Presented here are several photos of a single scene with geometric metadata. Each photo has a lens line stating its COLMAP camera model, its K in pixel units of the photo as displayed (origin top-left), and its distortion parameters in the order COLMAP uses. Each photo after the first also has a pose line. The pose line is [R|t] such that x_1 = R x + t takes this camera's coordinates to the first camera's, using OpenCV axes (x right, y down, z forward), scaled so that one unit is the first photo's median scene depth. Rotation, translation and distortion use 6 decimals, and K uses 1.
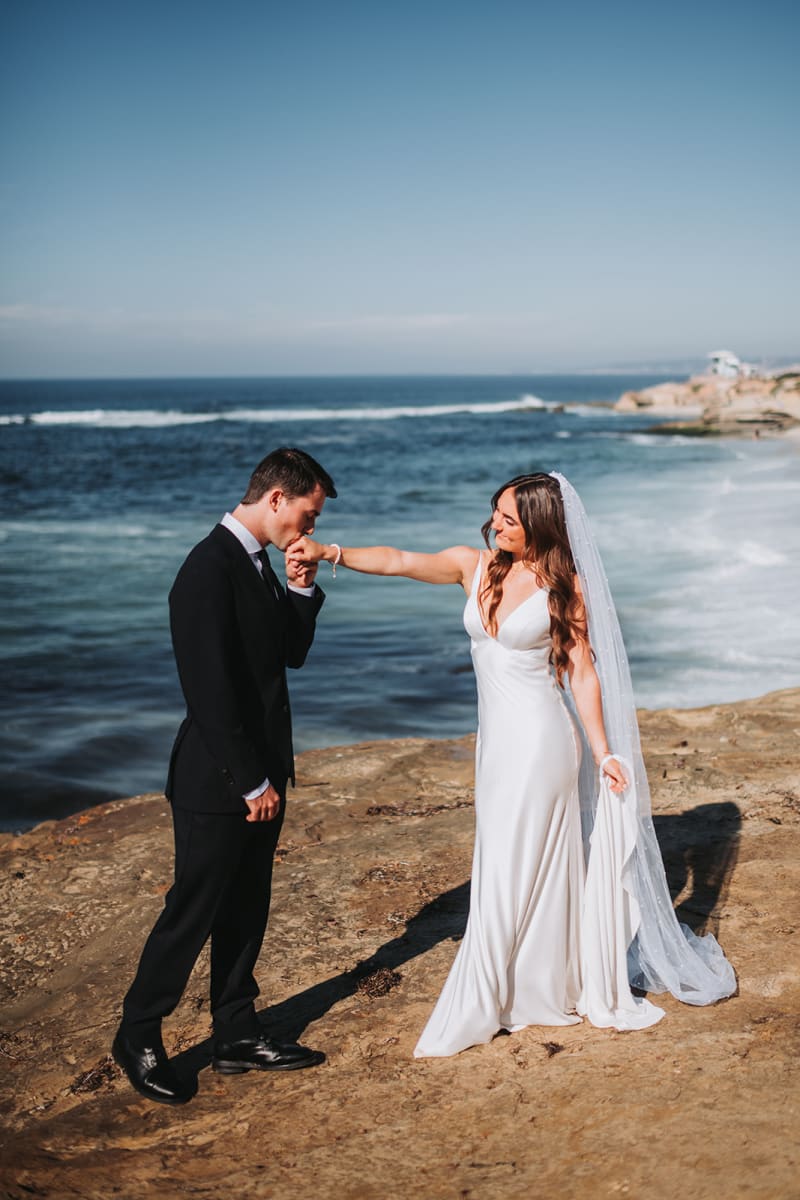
lens RADIAL K [[1629.6, 0, 400.0], [0, 1629.6, 600.0], [0, 0, 1]] dist [-0.010323, 0.090154]
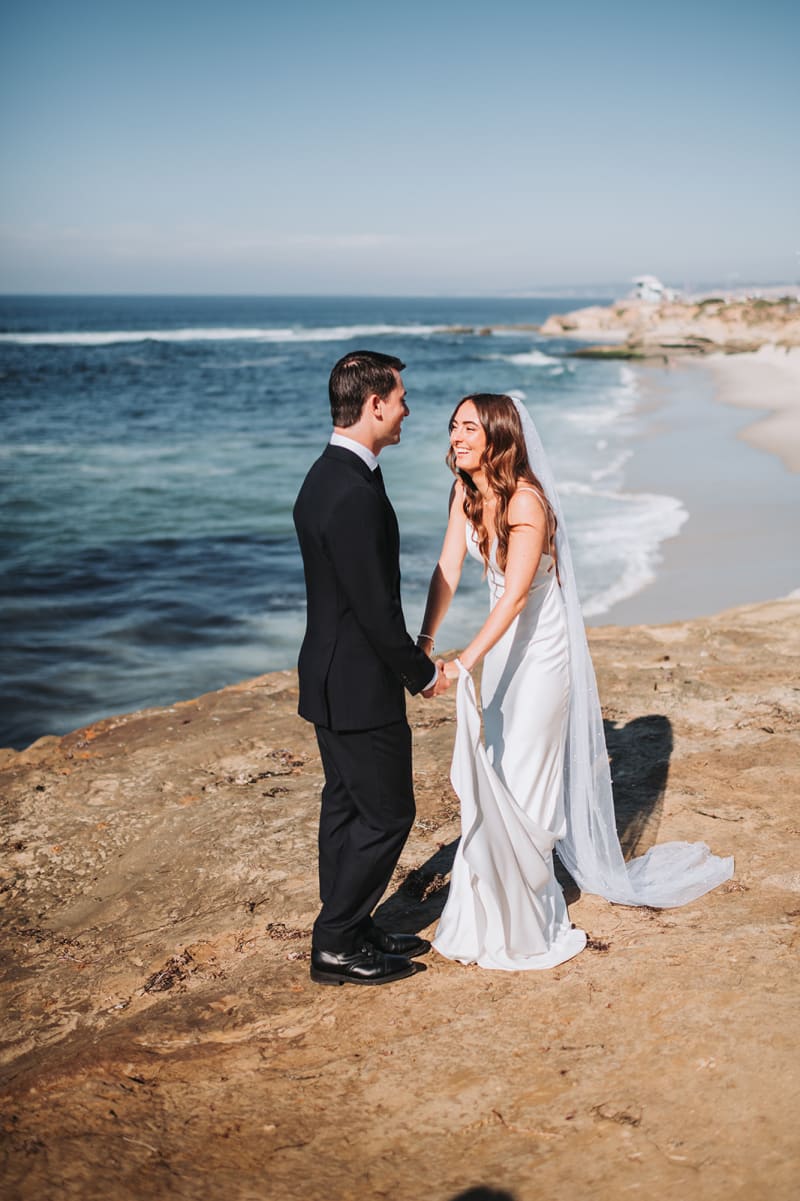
lens RADIAL K [[1630.9, 0, 400.0], [0, 1630.9, 600.5], [0, 0, 1]] dist [-0.010323, 0.090154]
pose [[0.996476, -0.000023, 0.083880, -0.100634], [-0.004050, 0.998820, 0.048391, 0.002177], [-0.083782, -0.048560, 0.995300, -0.025259]]
